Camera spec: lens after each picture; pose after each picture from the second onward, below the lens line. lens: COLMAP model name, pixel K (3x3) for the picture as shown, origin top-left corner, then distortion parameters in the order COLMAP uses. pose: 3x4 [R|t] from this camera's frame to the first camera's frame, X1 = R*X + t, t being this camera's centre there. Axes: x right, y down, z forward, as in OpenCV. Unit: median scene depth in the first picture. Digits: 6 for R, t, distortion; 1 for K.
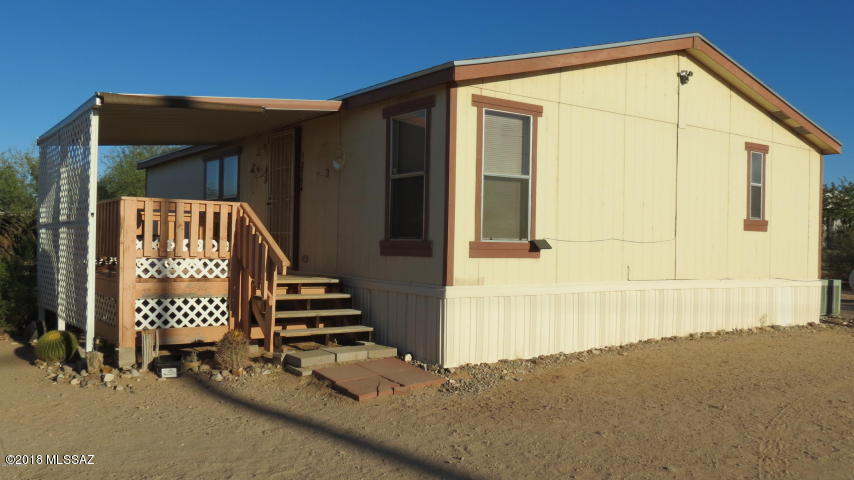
lens RADIAL K [[779.1, 0, 427.7], [0, 779.1, 238.7], [0, 0, 1]] dist [-0.035723, 0.000000]
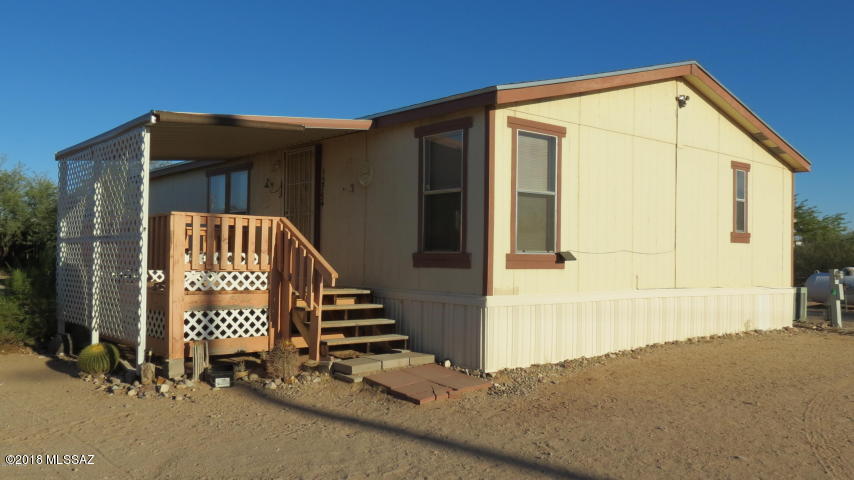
lens RADIAL K [[760.4, 0, 426.7], [0, 760.4, 239.5], [0, 0, 1]] dist [-0.022247, -0.005777]
pose [[0.996590, -0.002739, 0.082467, -0.129581], [0.003938, 0.999889, -0.014376, -0.001277], [-0.082419, 0.014652, 0.996490, -0.027891]]
